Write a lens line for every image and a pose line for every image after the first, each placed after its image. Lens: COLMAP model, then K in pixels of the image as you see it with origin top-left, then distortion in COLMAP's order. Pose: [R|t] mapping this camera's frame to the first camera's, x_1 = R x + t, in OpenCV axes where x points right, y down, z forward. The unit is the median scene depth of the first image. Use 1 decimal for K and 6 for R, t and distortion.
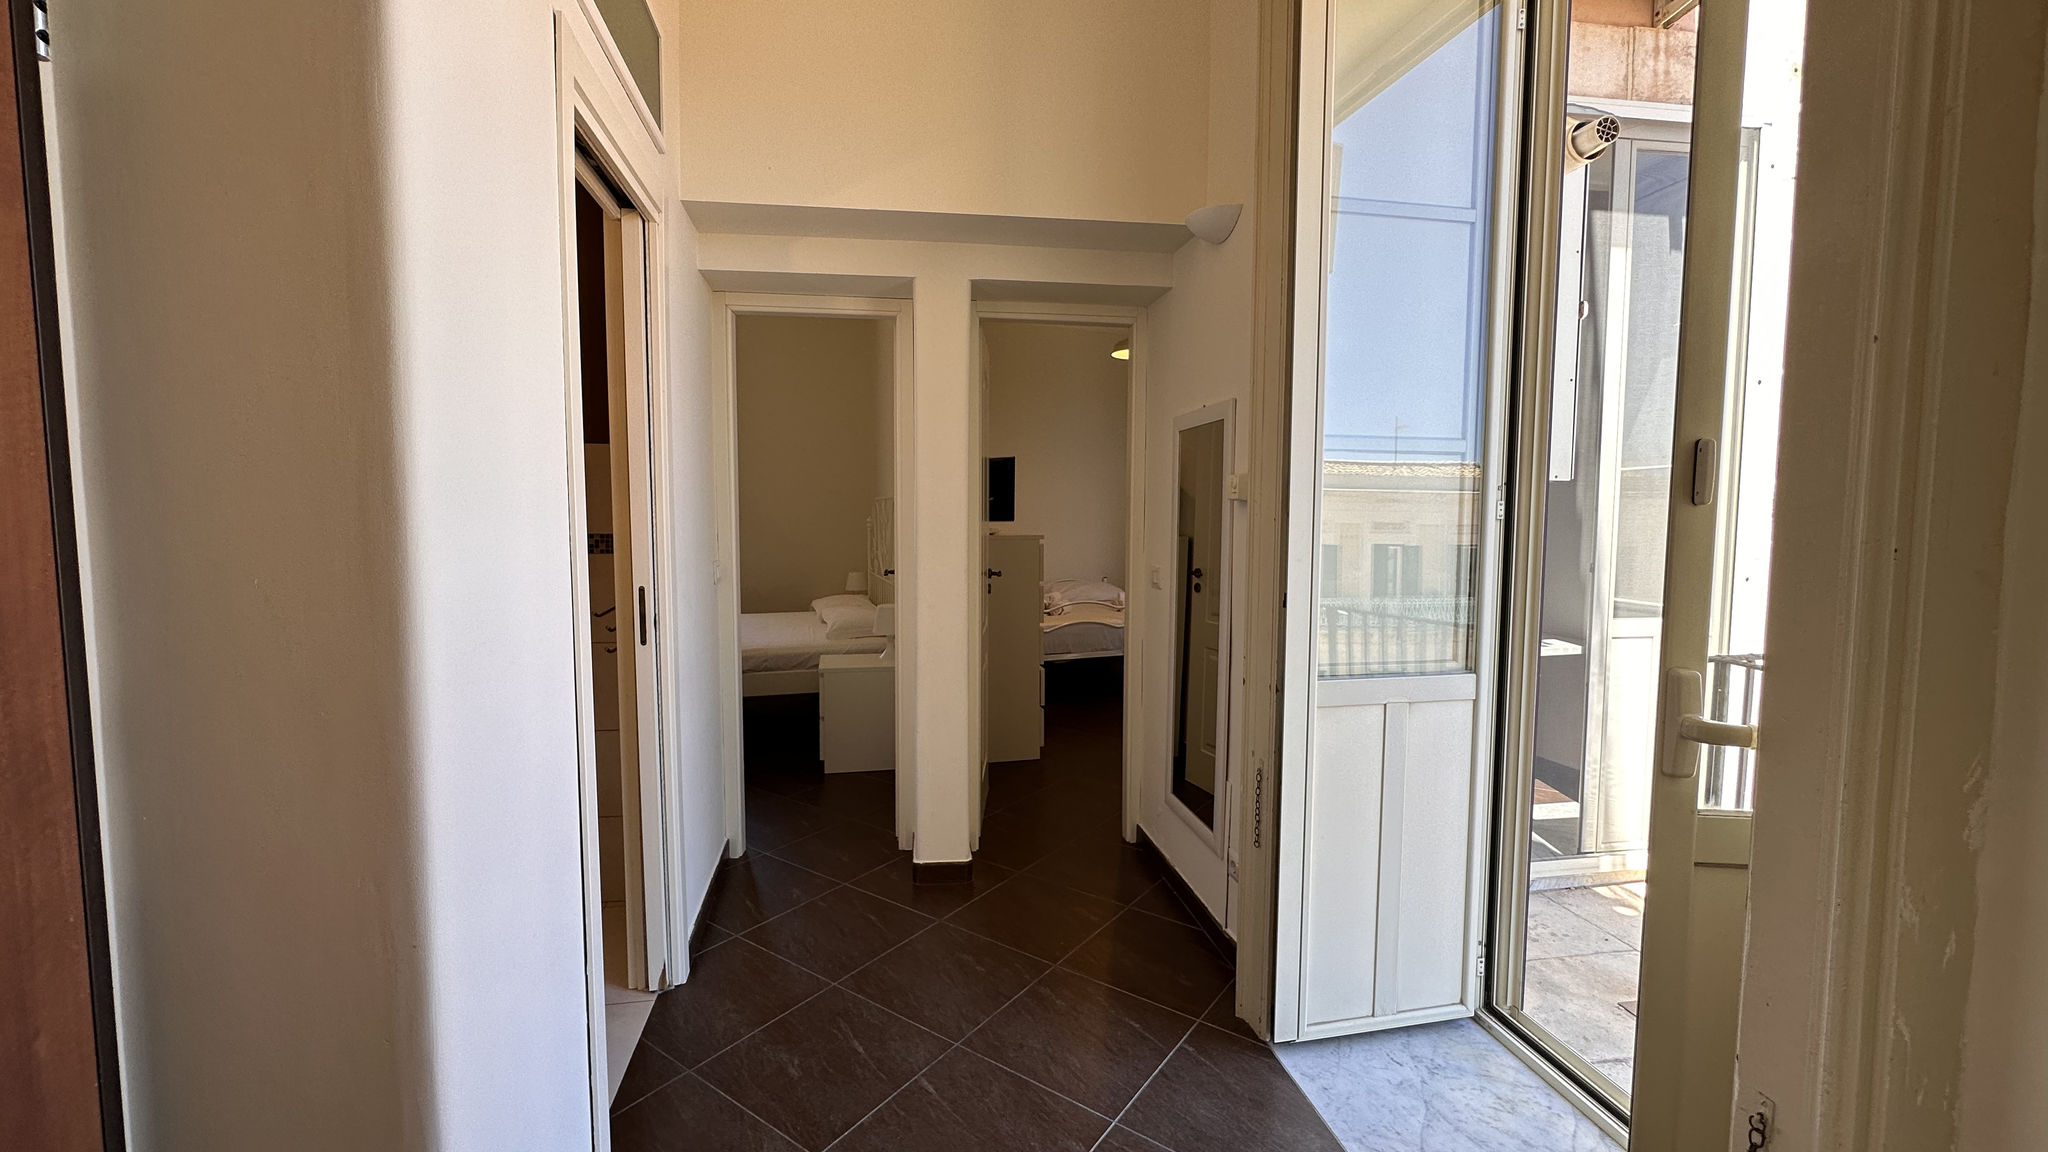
lens RADIAL K [[817.6, 0, 1024.0], [0, 817.6, 576.0], [0, 0, 1]] dist [0.000458, 0.000454]
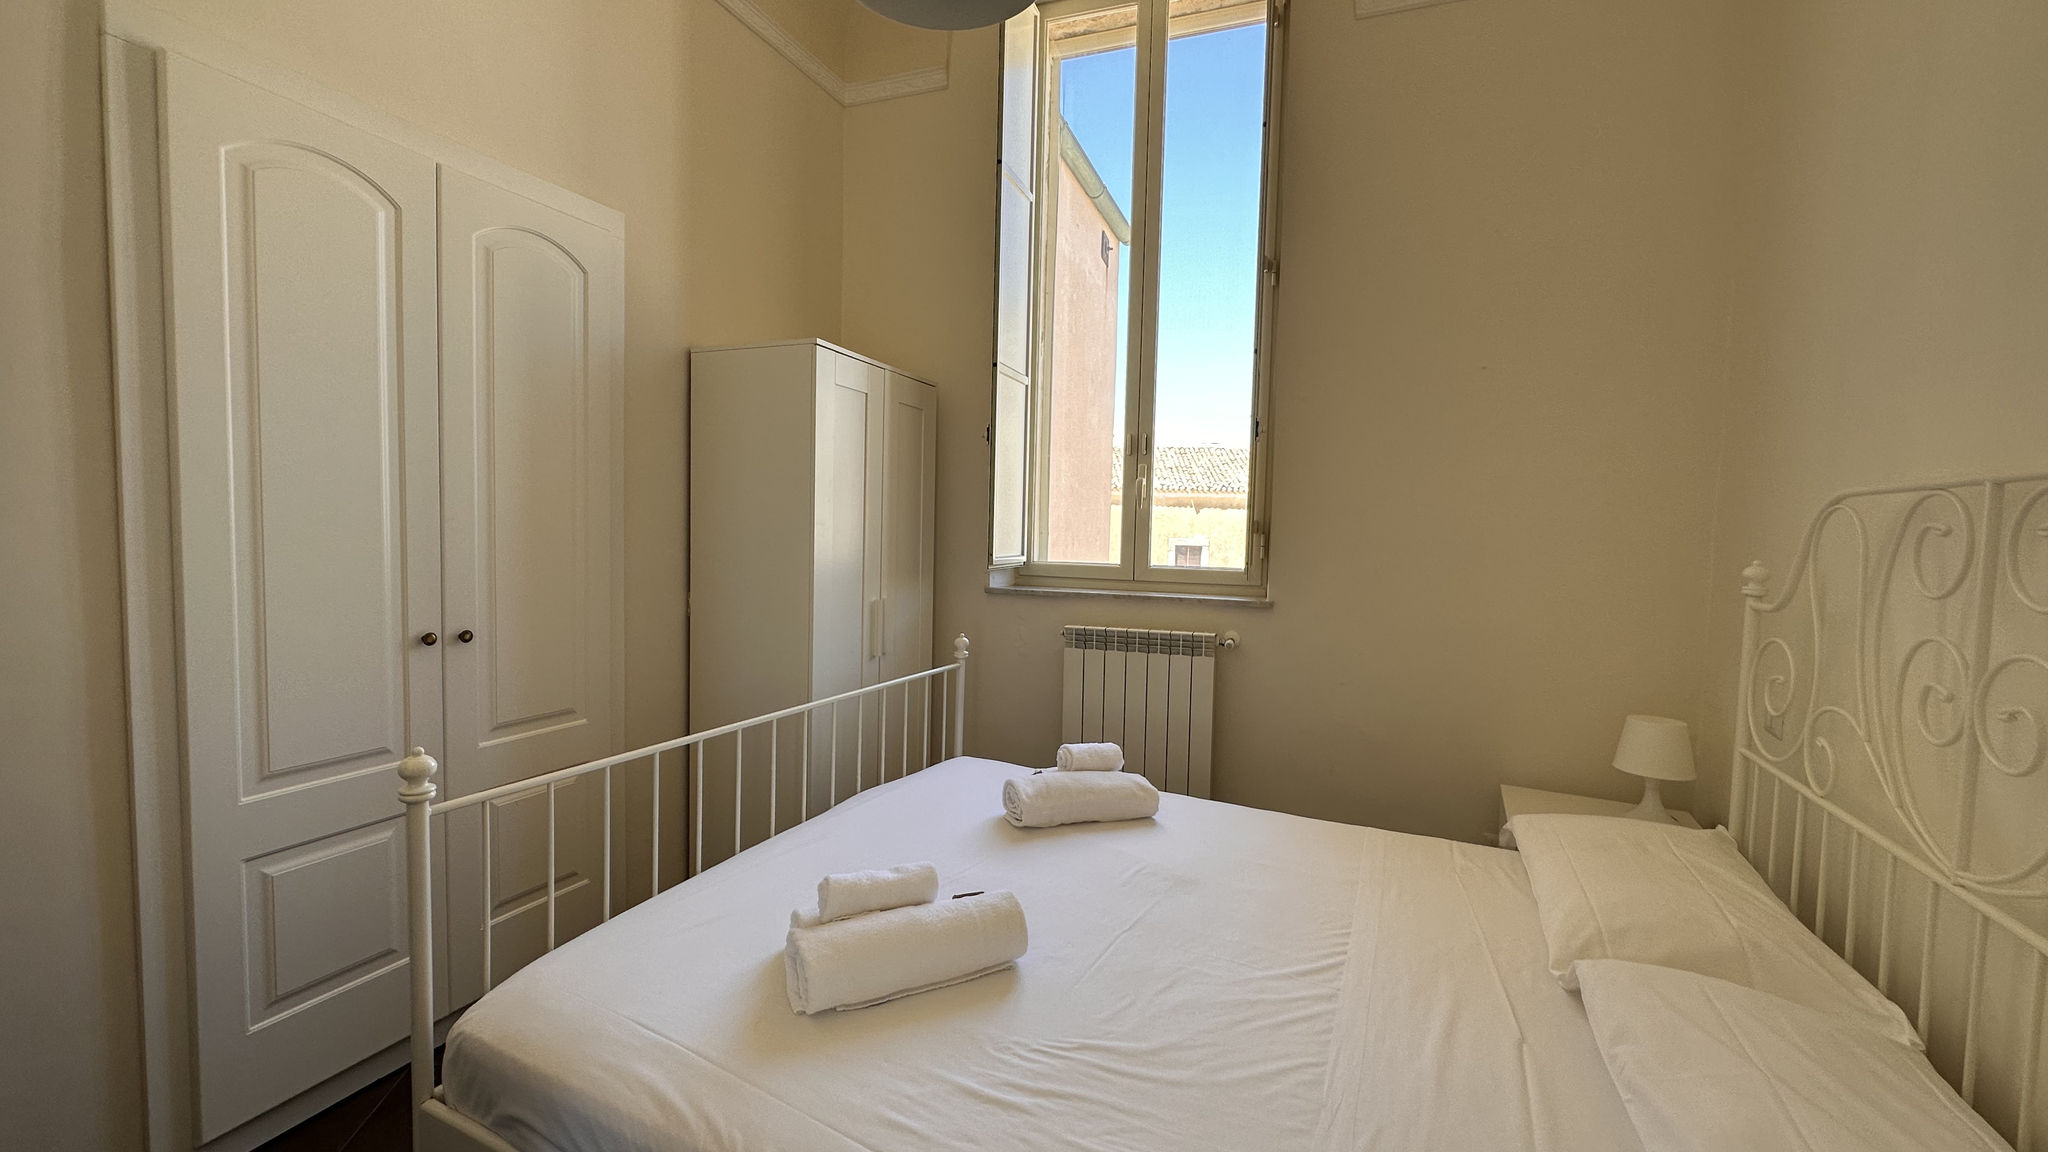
lens RADIAL K [[817.6, 0, 1024.0], [0, 817.6, 576.0], [0, 0, 1]] dist [0.000458, 0.000454]
pose [[0.727385, 0.054490, -0.684063, -0.178852], [-0.073484, 0.997296, 0.001303, -0.048438], [0.682284, 0.049320, 0.729422, 0.615512]]
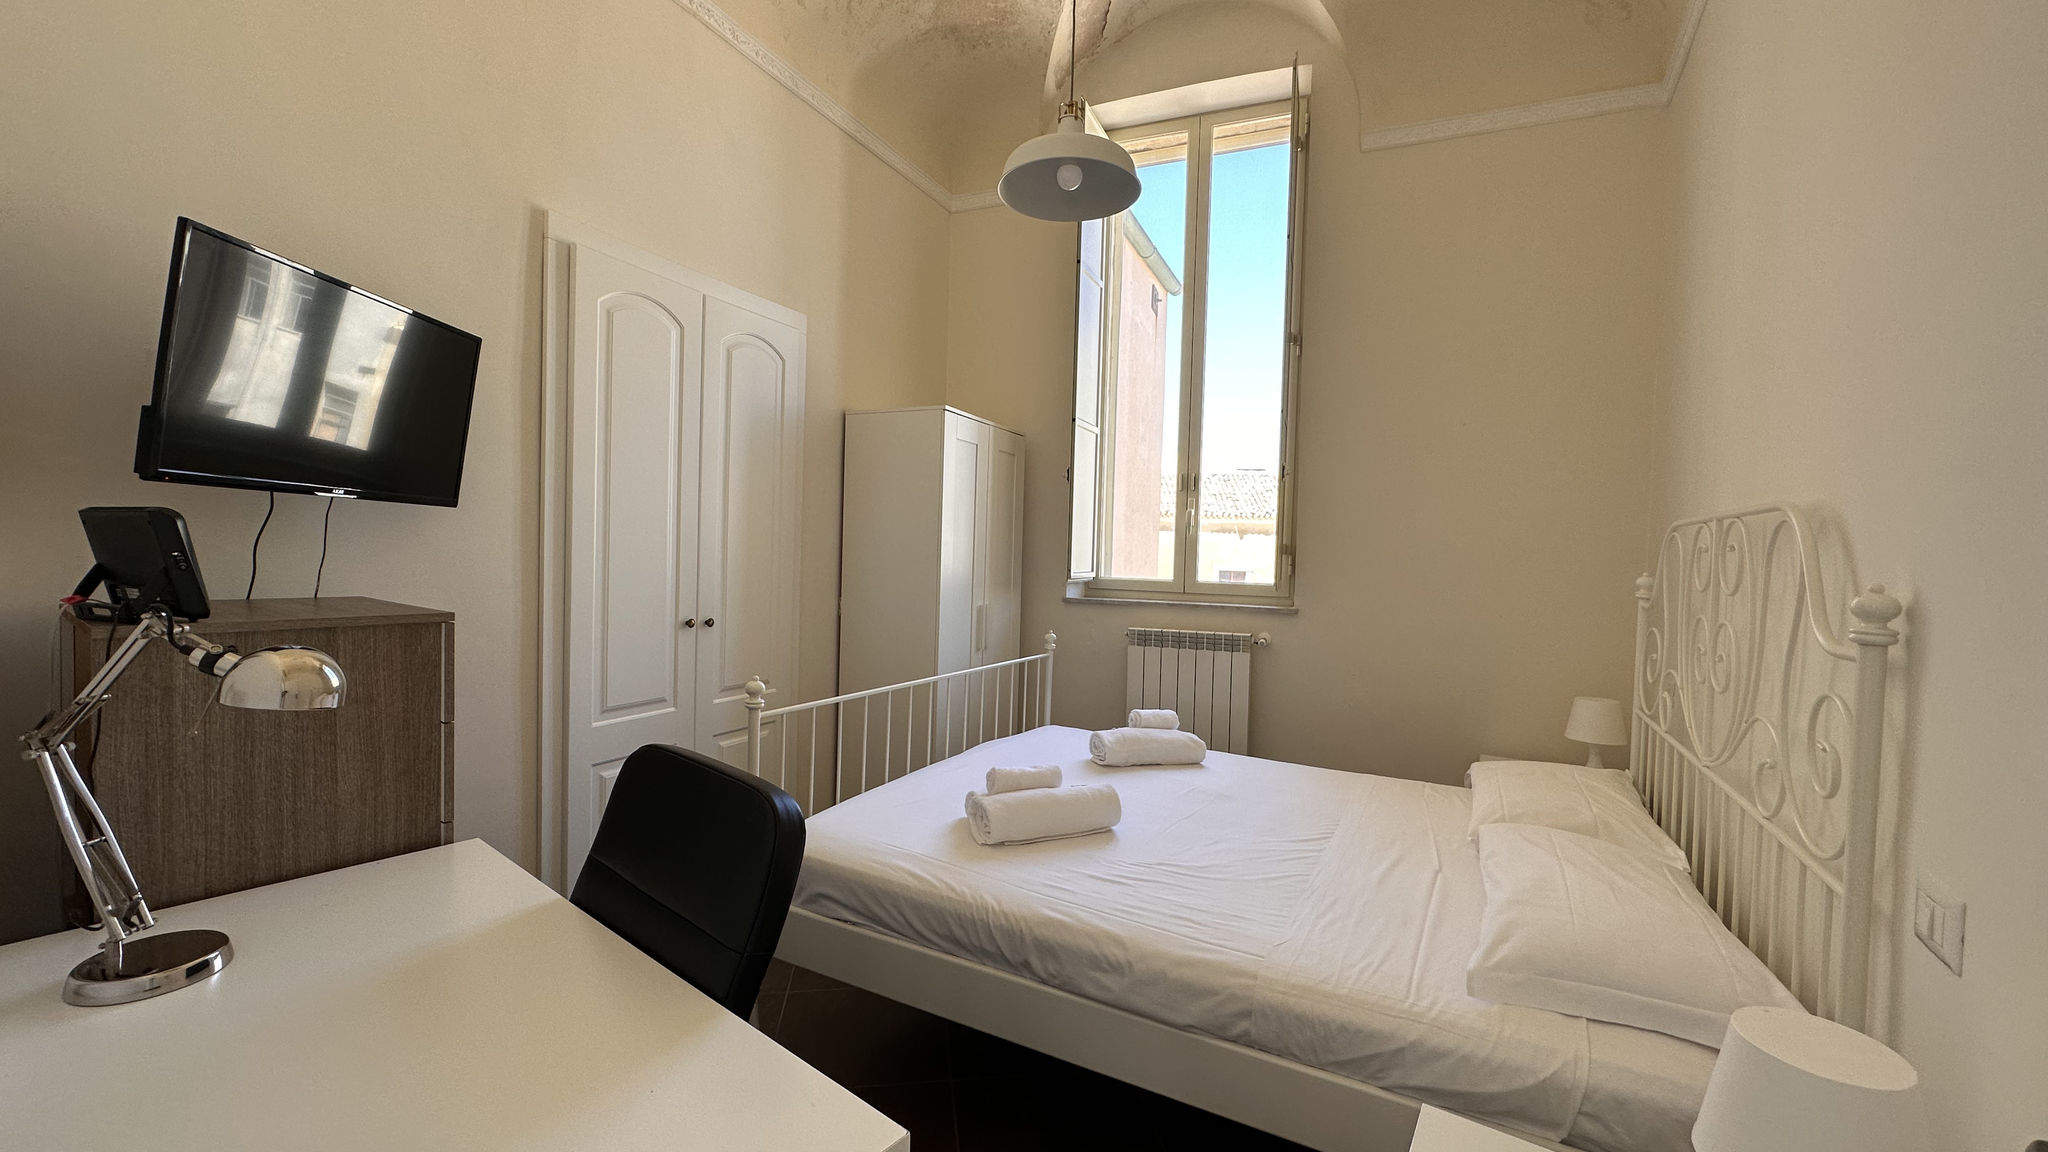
lens RADIAL K [[817.6, 0, 1024.0], [0, 817.6, 576.0], [0, 0, 1]] dist [0.000458, 0.000454]
pose [[0.690841, 0.037430, -0.722037, -0.112152], [-0.080673, 0.996414, -0.025533, -0.036871], [0.718492, 0.075888, 0.691383, 0.514135]]
